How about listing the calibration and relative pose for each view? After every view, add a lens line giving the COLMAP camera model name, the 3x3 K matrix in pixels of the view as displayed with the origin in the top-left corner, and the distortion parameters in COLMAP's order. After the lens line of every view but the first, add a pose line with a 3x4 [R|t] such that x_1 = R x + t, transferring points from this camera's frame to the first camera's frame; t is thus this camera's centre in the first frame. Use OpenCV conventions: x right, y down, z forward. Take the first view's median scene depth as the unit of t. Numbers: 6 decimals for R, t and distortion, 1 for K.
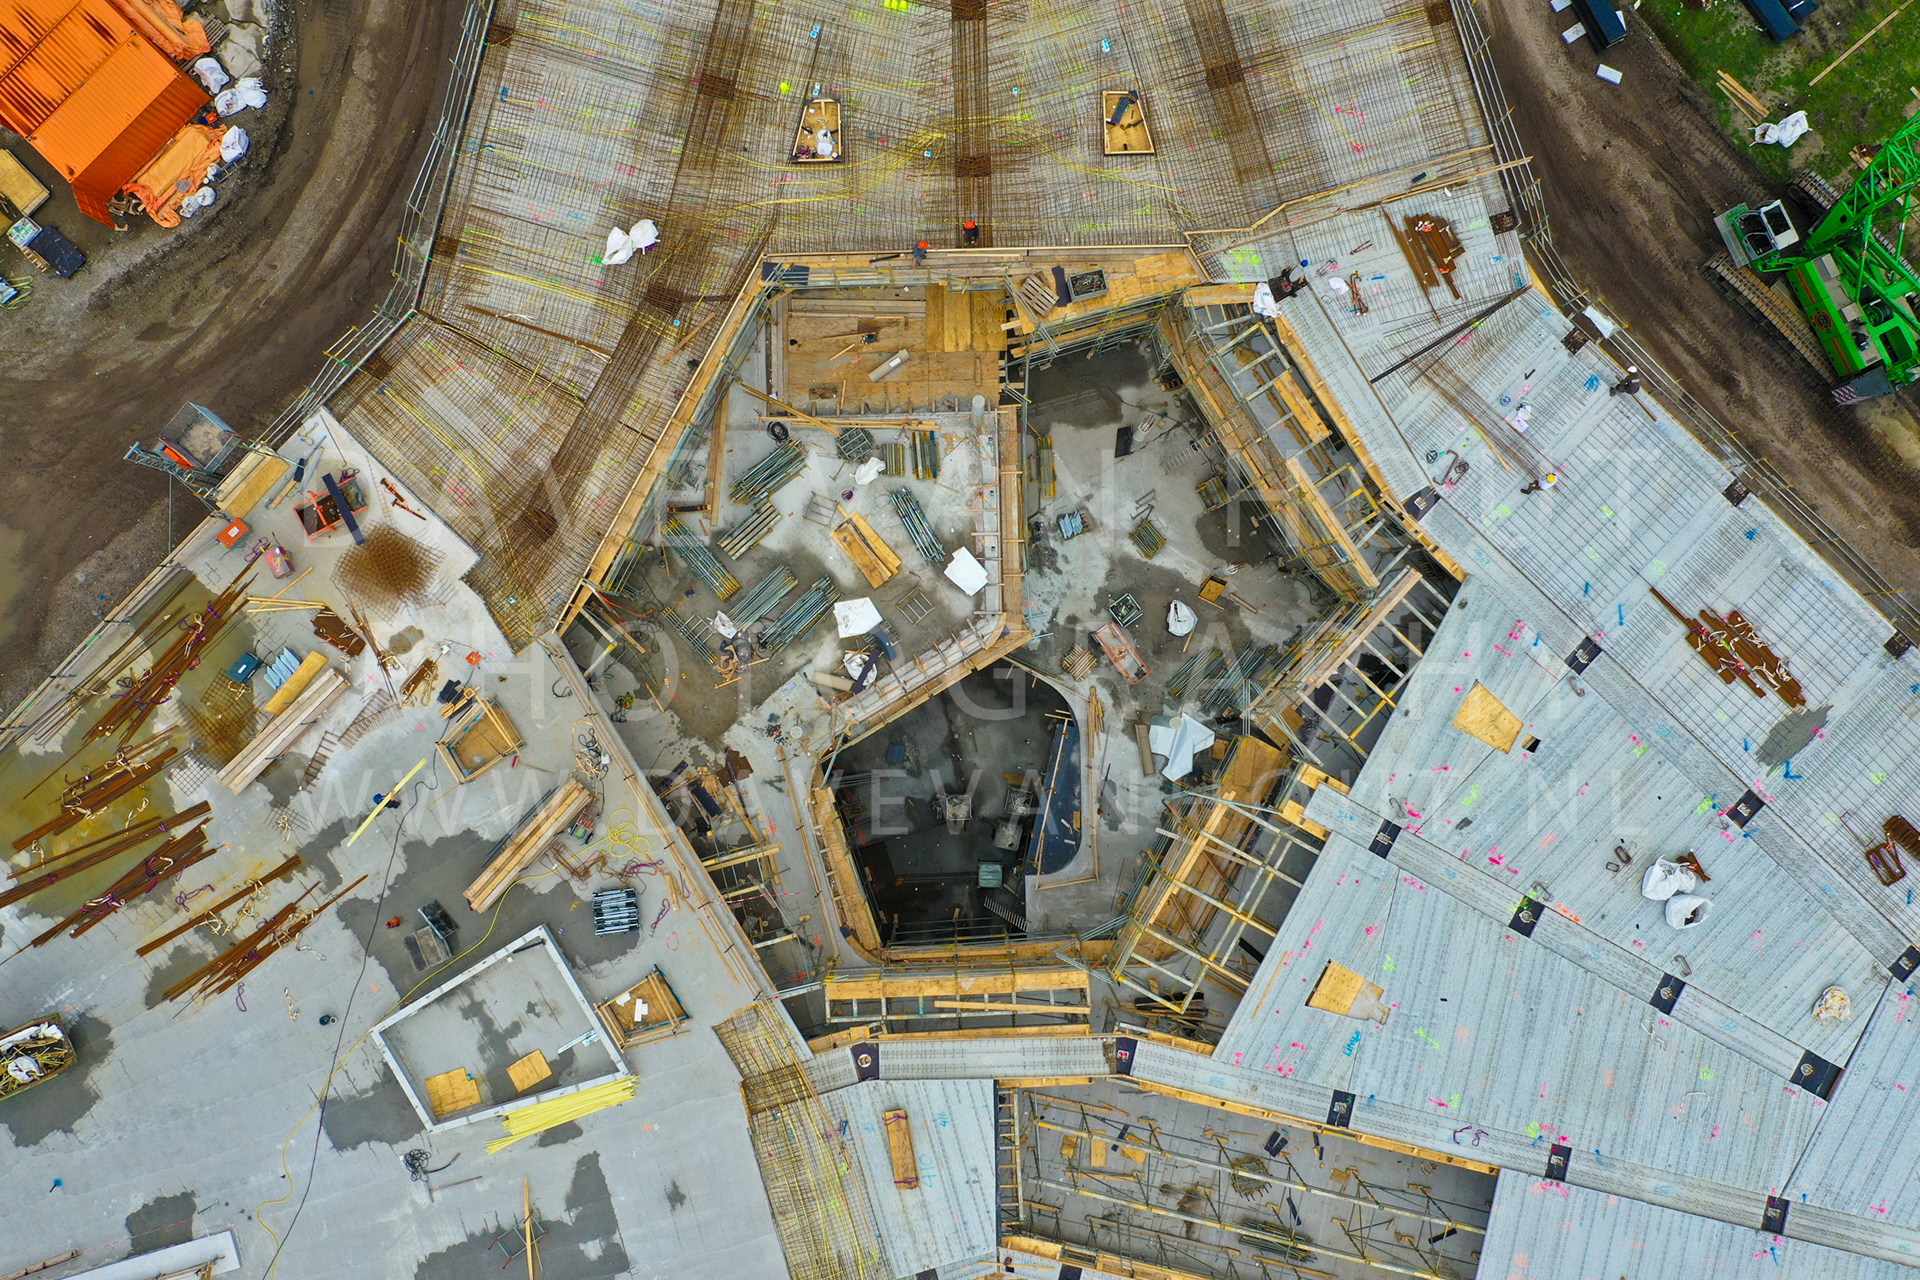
lens RADIAL K [[1561.0, 0, 958.9], [0, 1561.0, 641.3], [0, 0, 1]] dist [-0.012782, 0.009235]
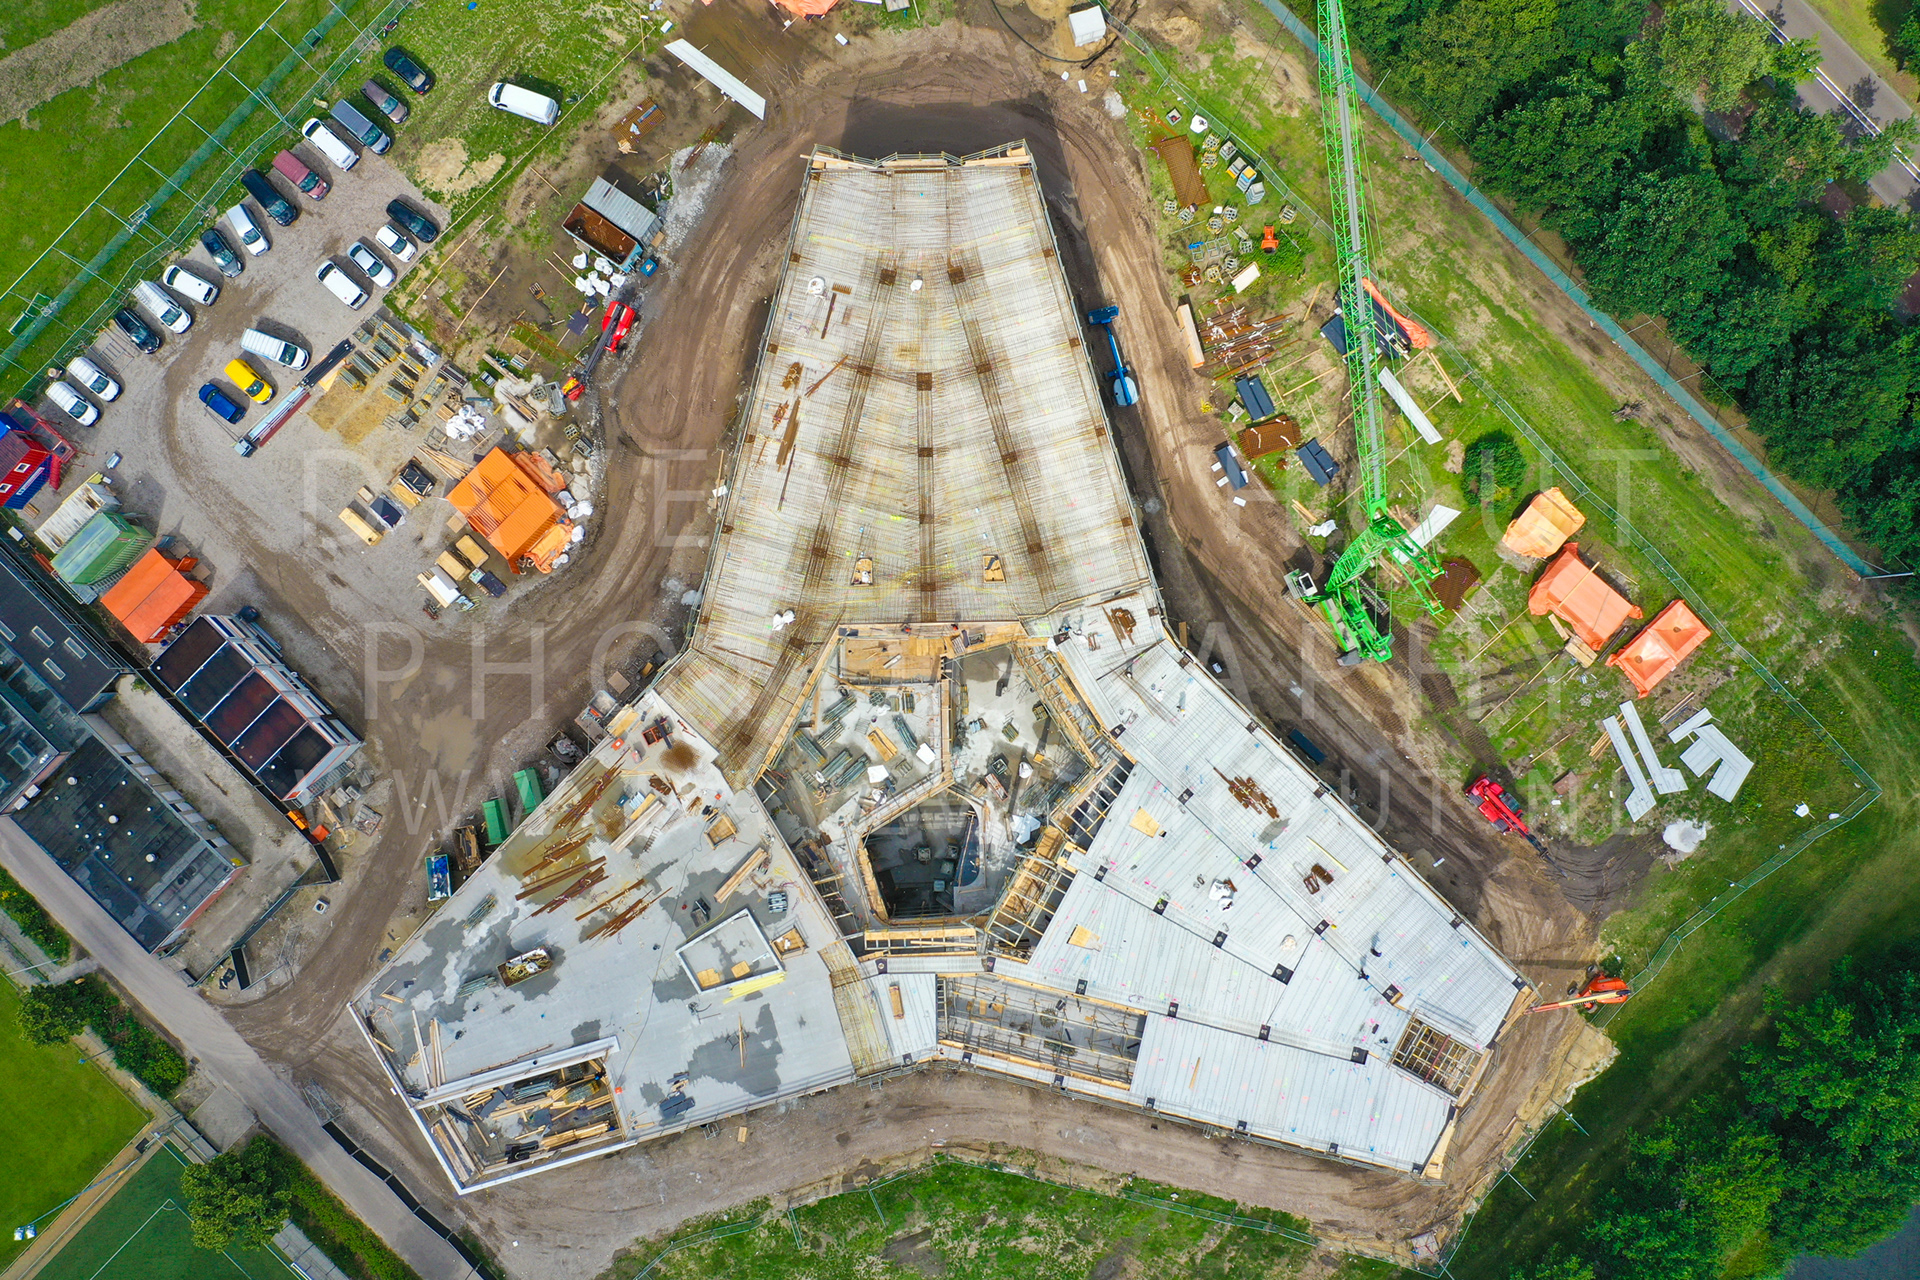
lens RADIAL K [[1561.0, 0, 958.8], [0, 1561.0, 639.3], [0, 0, 1]] dist [-0.012782, 0.009235]
pose [[0.999993, 0.003412, -0.001292, 0.058679], [-0.003402, 0.999969, 0.007131, -0.244350], [0.001317, -0.007127, 0.999974, -1.363155]]
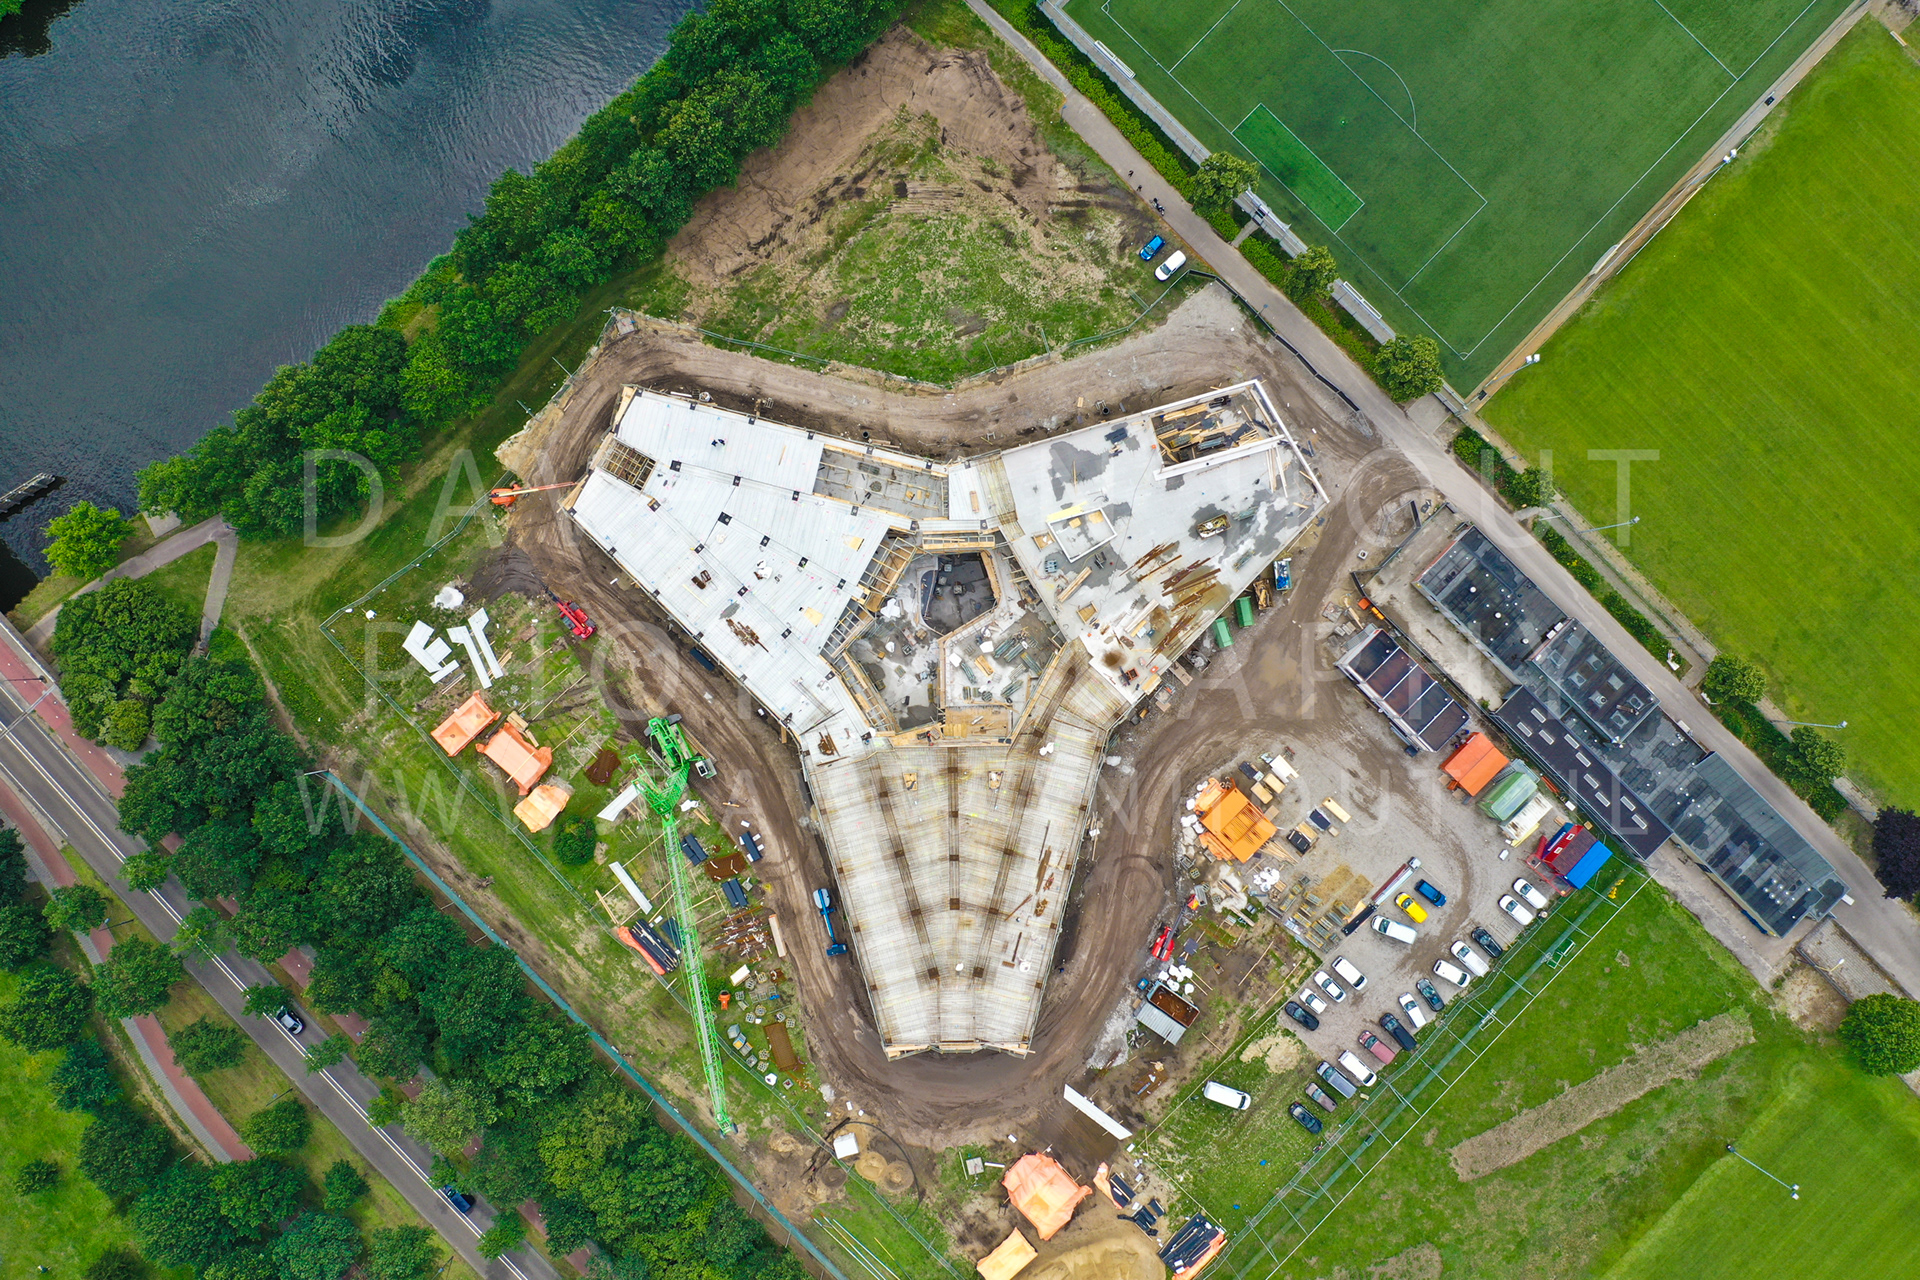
lens RADIAL K [[1561.0, 0, 951.1], [0, 1561.0, 638.2], [0, 0, 1]] dist [-0.012782, 0.009235]
pose [[-0.999967, -0.007690, 0.002517, 0.006093], [0.007761, -0.999530, 0.029656, -0.106855], [0.002288, 0.029674, 0.999557, -2.649157]]
